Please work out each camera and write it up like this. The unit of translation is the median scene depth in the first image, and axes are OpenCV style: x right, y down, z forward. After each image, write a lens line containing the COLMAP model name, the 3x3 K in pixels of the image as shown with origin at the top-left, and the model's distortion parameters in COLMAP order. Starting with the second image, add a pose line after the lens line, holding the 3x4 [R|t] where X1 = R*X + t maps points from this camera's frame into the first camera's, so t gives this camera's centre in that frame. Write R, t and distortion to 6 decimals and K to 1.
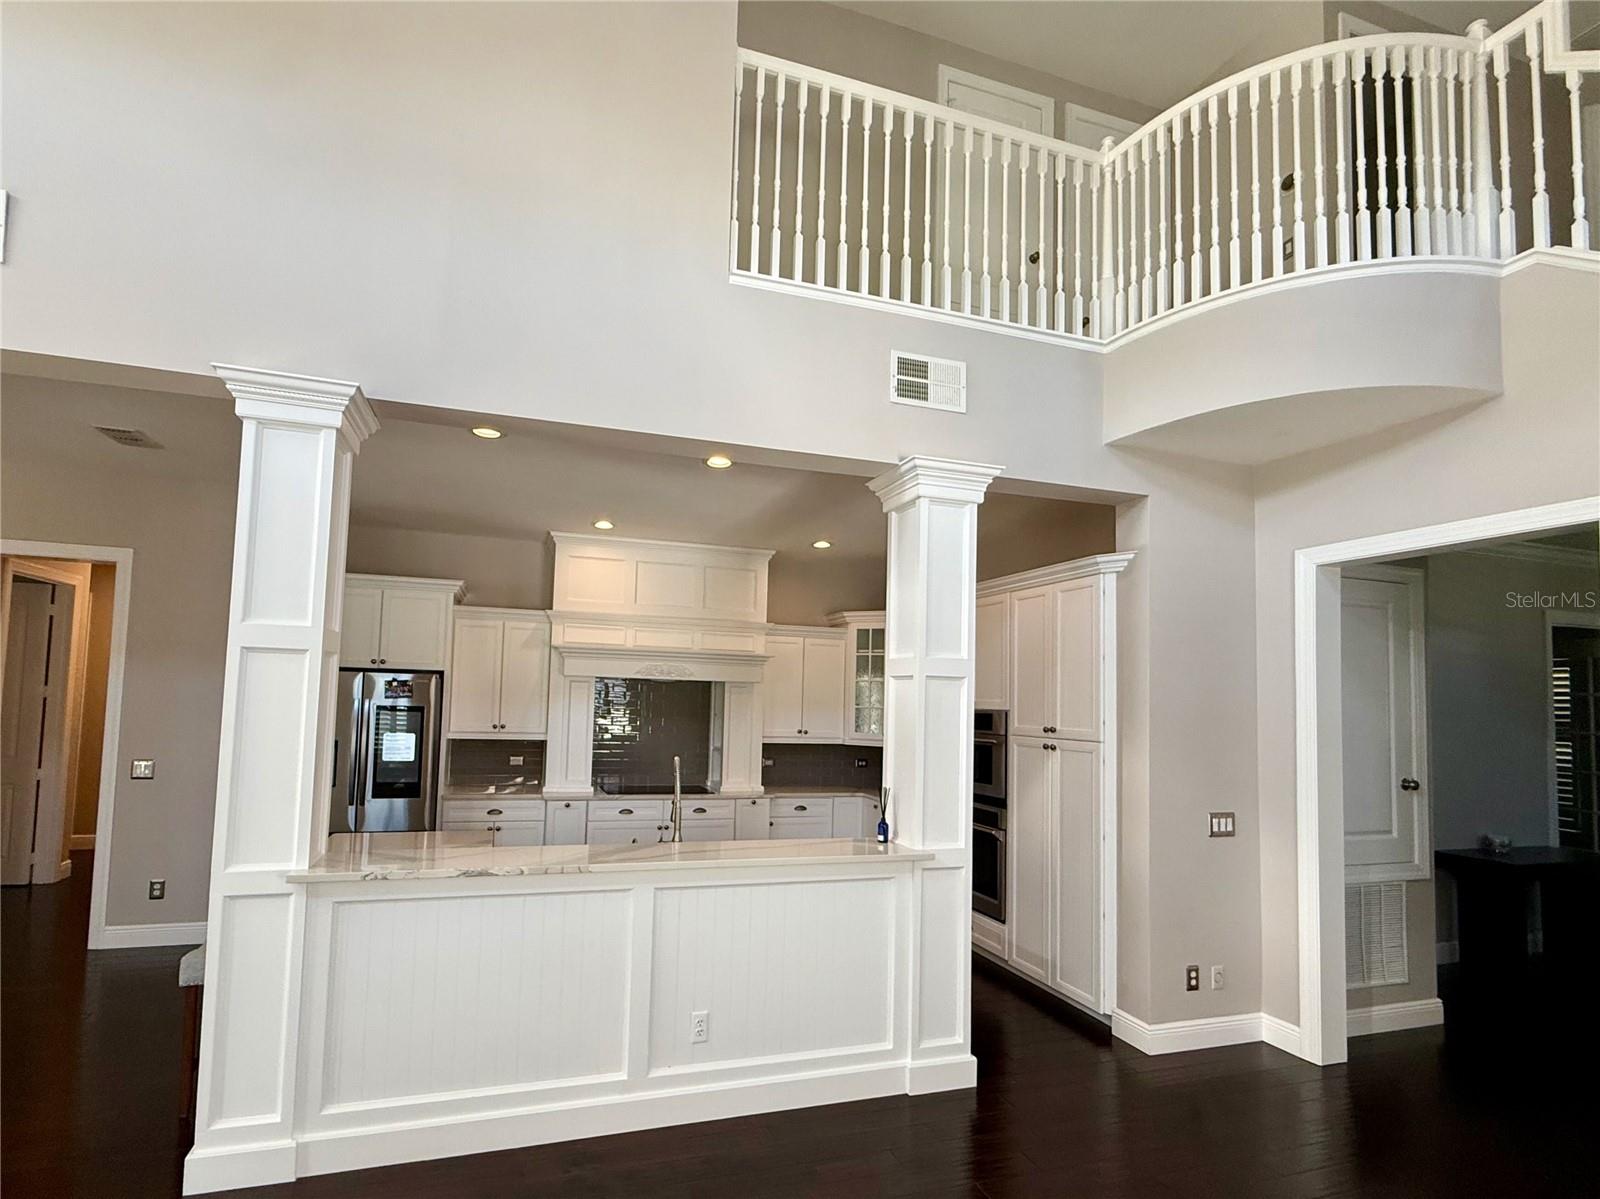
lens RADIAL K [[728.2, 0, 715.9], [0, 728.2, 662.5], [0, 0, 1]] dist [0.001334, -0.000071]
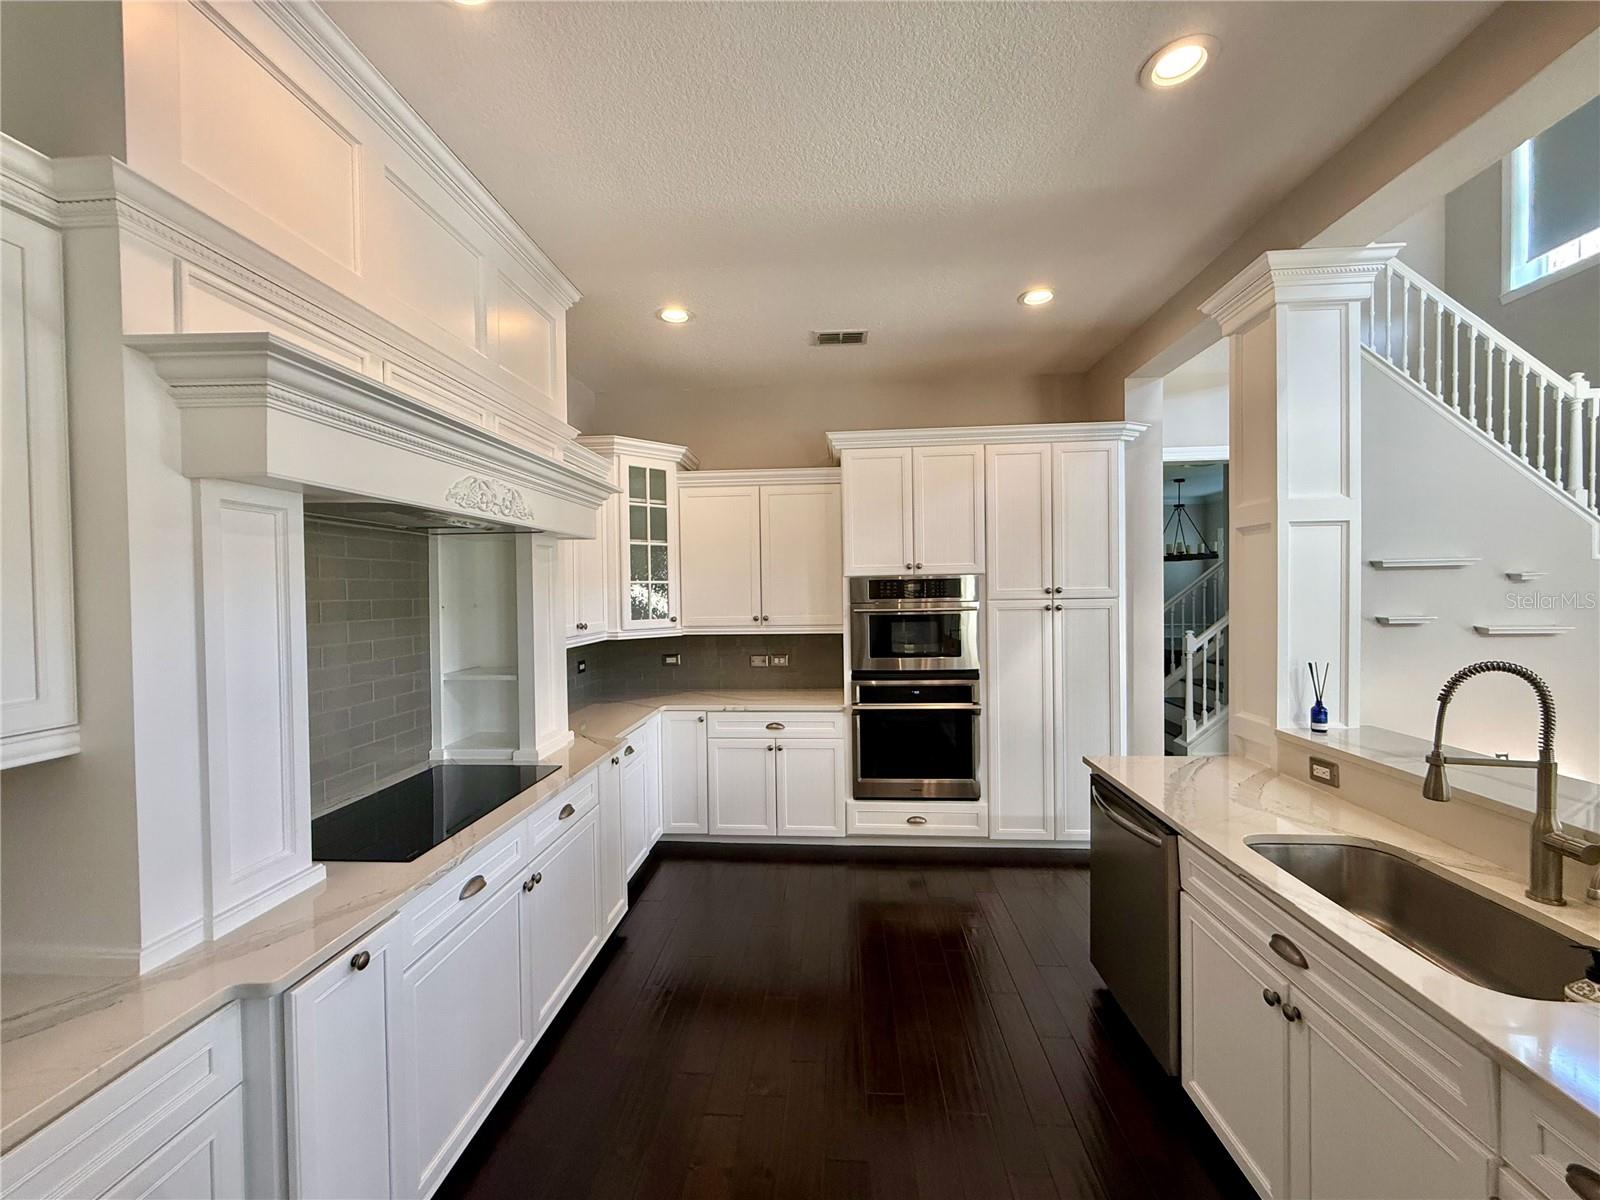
lens RADIAL K [[636.1, 0, 795.4], [0, 636.1, 603.3], [0, 0, 1]] dist [0.002170, -0.000387]
pose [[0.350306, -0.054170, 0.935067, -0.345708], [-0.021735, 0.997587, 0.065935, 0.043355], [-0.936383, -0.043421, 0.348284, 0.741954]]
